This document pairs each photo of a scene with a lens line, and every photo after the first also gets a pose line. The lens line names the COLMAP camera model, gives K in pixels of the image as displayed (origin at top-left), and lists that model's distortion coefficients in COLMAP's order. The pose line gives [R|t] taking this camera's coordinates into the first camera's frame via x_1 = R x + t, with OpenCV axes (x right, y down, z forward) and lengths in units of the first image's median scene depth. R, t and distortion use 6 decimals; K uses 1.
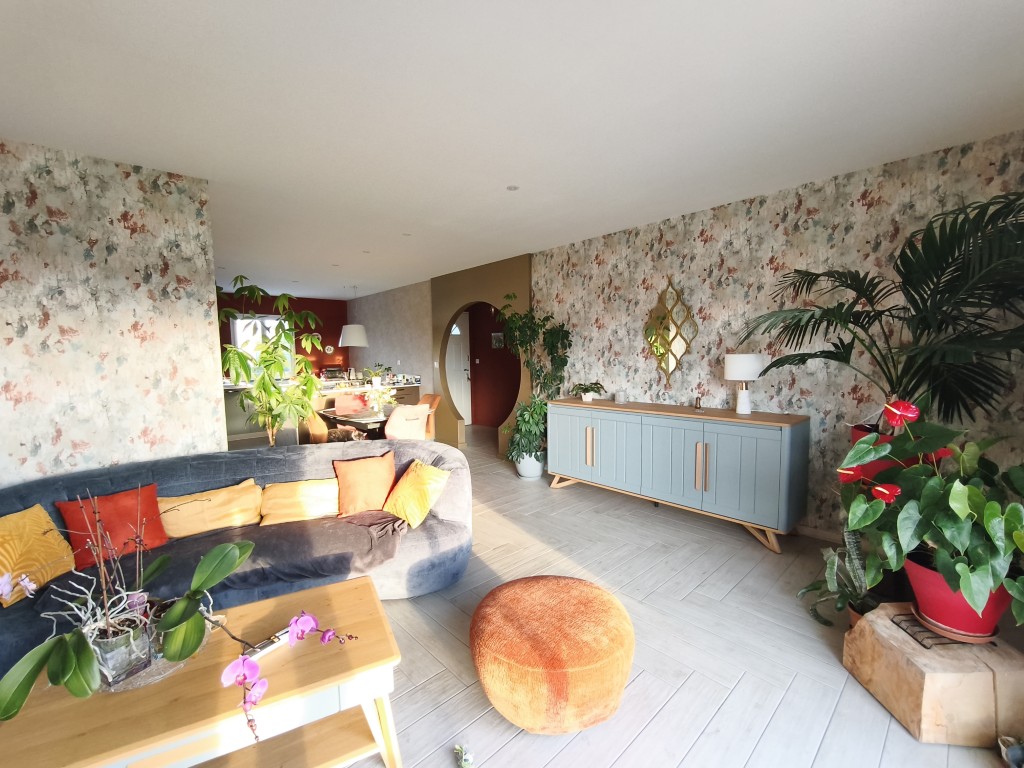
lens RADIAL K [[434.8, 0, 512.0], [0, 434.8, 384.0], [0, 0, 1]] dist [-0.002425, -0.000260]
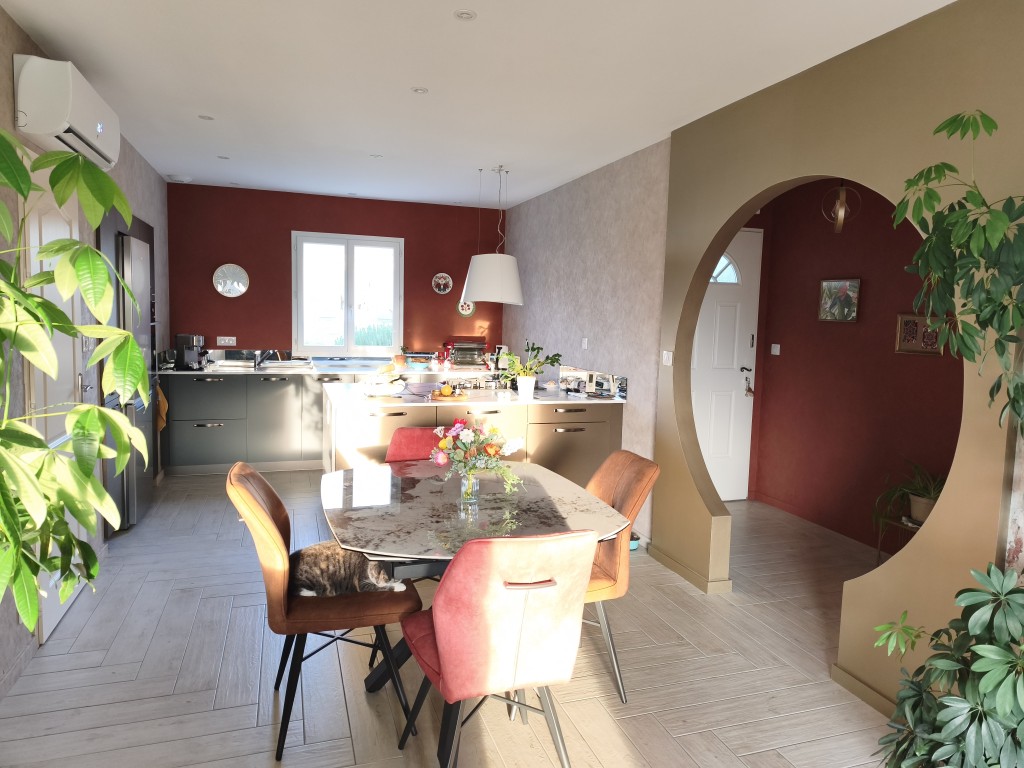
lens RADIAL K [[684.4, 0, 512.0], [0, 684.4, 384.0], [0, 0, 1]] dist [0.004119, 0.000713]
pose [[0.909098, 0.081351, -0.408562, -0.046698], [-0.068978, 0.996605, 0.044954, -0.037547], [0.410832, -0.012686, 0.911623, 0.374130]]
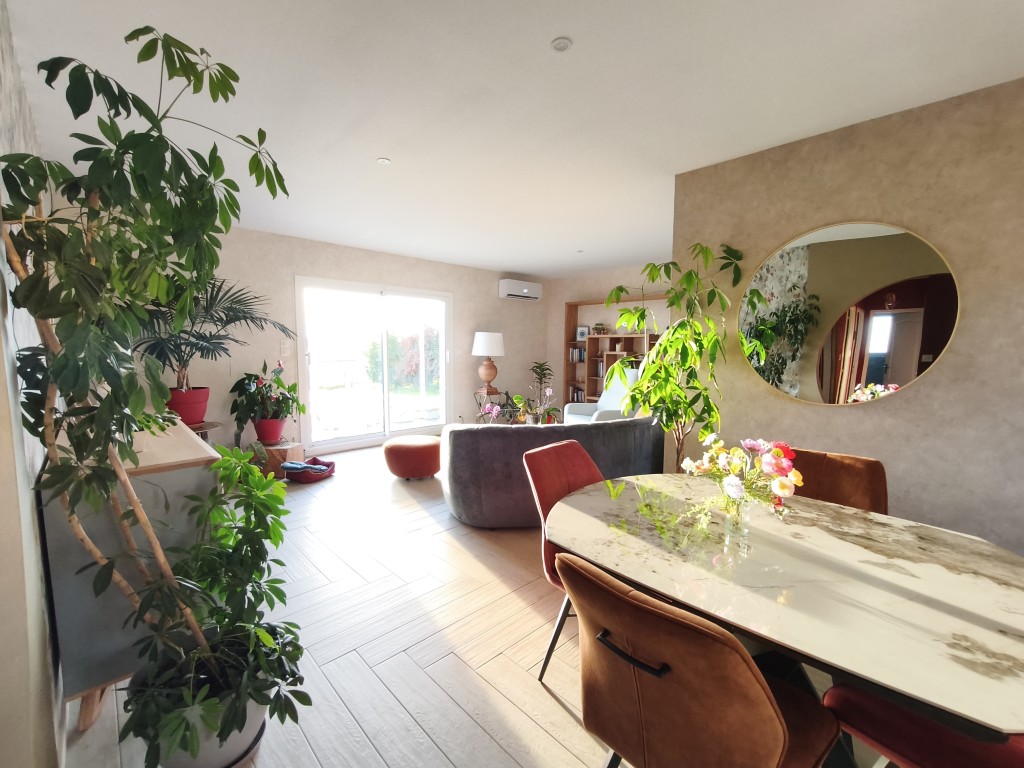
lens RADIAL K [[434.8, 0, 512.0], [0, 434.8, 384.0], [0, 0, 1]] dist [-0.002425, -0.000260]
pose [[-0.999740, 0.011896, -0.019450, -0.107886], [0.008674, 0.987394, 0.158045, -0.054266], [0.021085, 0.157835, -0.987240, 0.876532]]
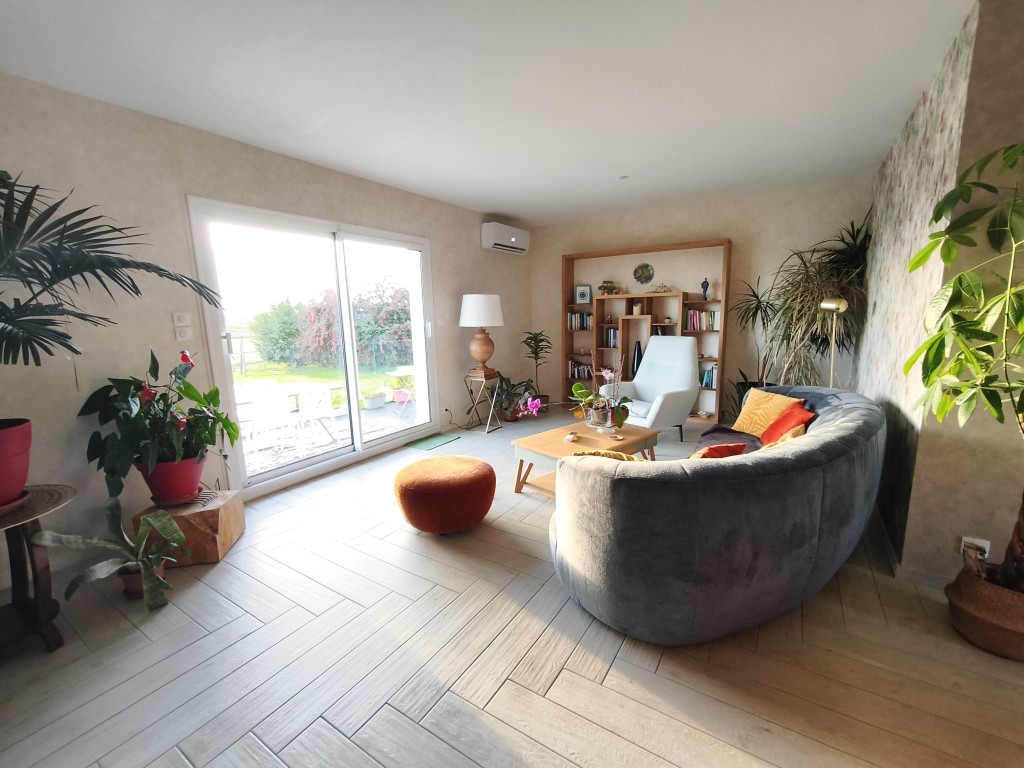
lens RADIAL K [[435.6, 0, 512.7], [0, 435.6, 387.7], [0, 0, 1]] dist [0.001479, 0.000161]
pose [[-0.967890, 0.080825, -0.238024, 0.054436], [0.020997, 0.969584, 0.243858, -0.040492], [0.250494, 0.231030, -0.940148, 0.627065]]
